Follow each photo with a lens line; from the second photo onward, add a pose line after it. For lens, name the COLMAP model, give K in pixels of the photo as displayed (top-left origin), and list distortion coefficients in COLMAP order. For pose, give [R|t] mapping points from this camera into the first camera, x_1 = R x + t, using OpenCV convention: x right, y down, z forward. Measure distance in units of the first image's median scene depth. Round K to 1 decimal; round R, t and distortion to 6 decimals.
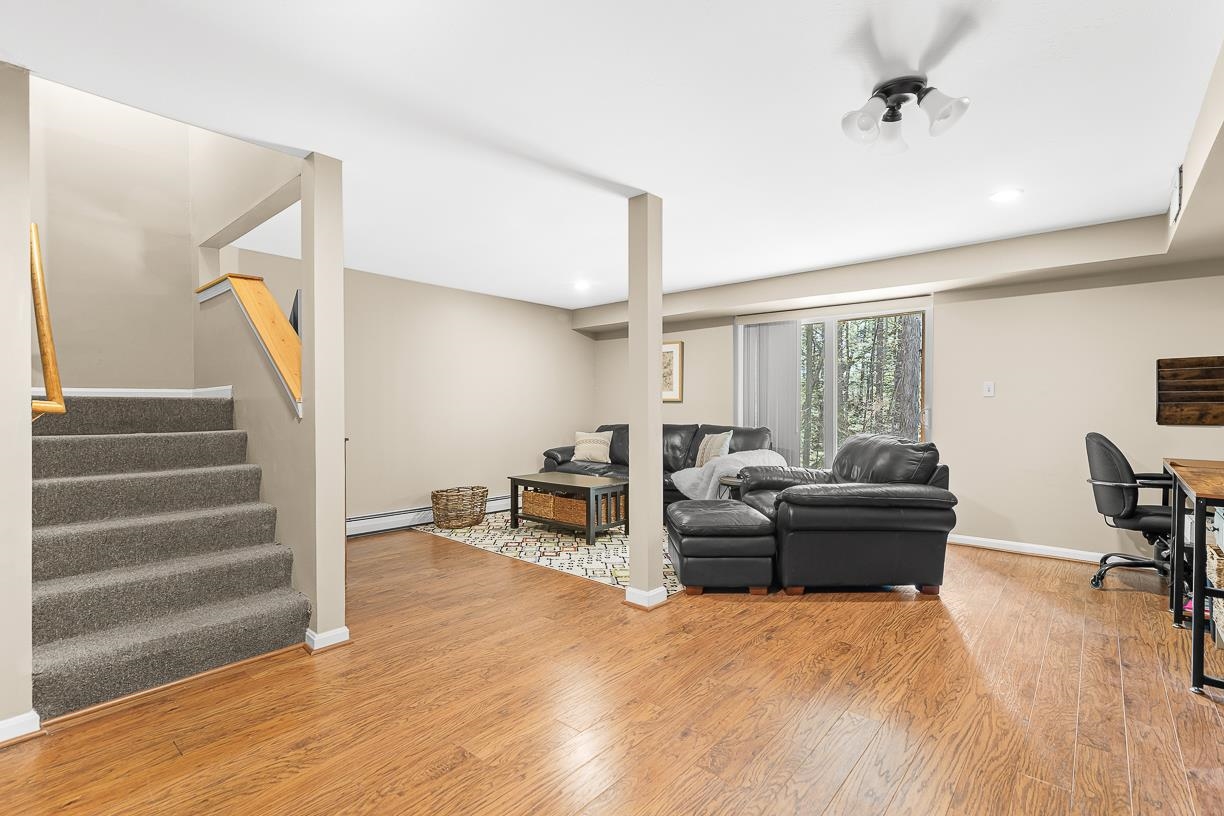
lens RADIAL K [[575.1, 0, 608.7], [0, 575.1, 410.8], [0, 0, 1]] dist [0.005774, -0.000027]
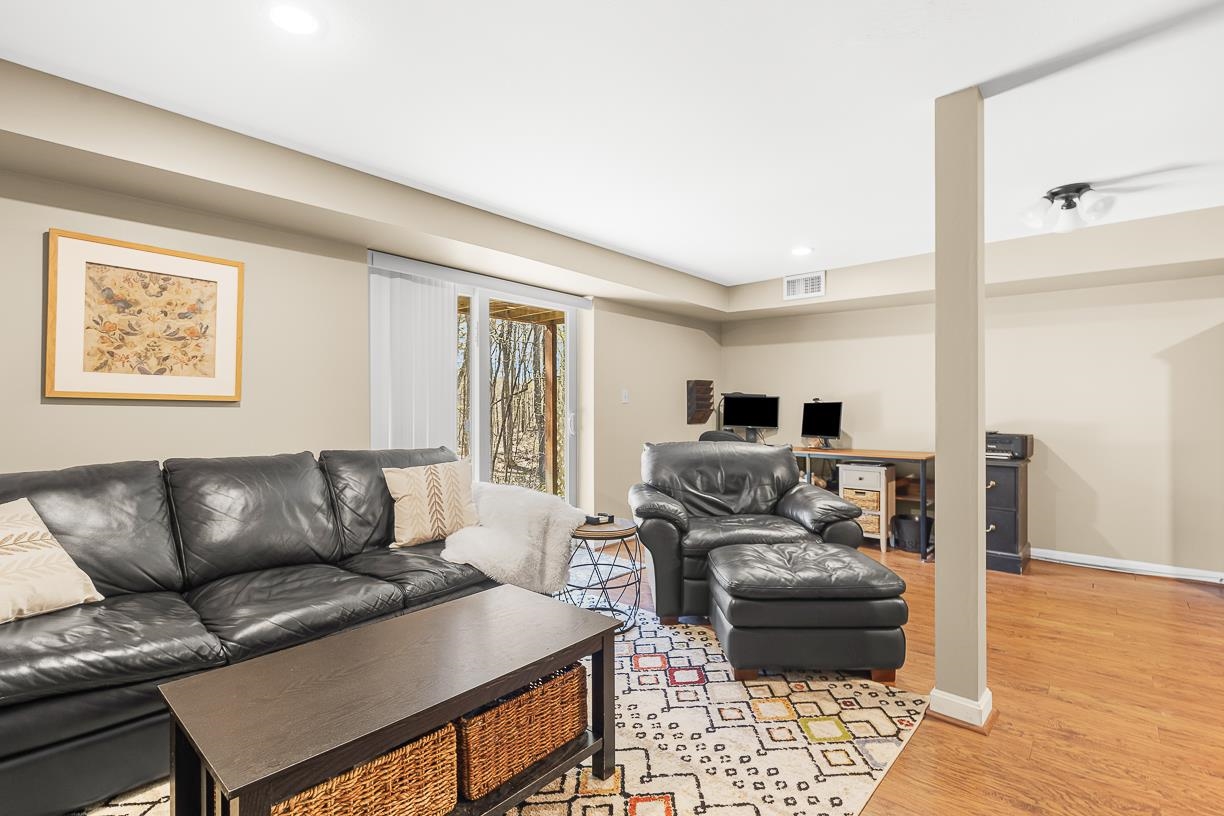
lens RADIAL K [[575.1, 0, 608.1], [0, 575.1, 403.8], [0, 0, 1]] dist [0.005774, -0.000027]
pose [[-0.007859, 0.005136, 0.999956, -0.492985], [0.009694, 0.999940, -0.005060, -0.016916], [-0.999922, 0.009654, -0.007908, 1.170551]]
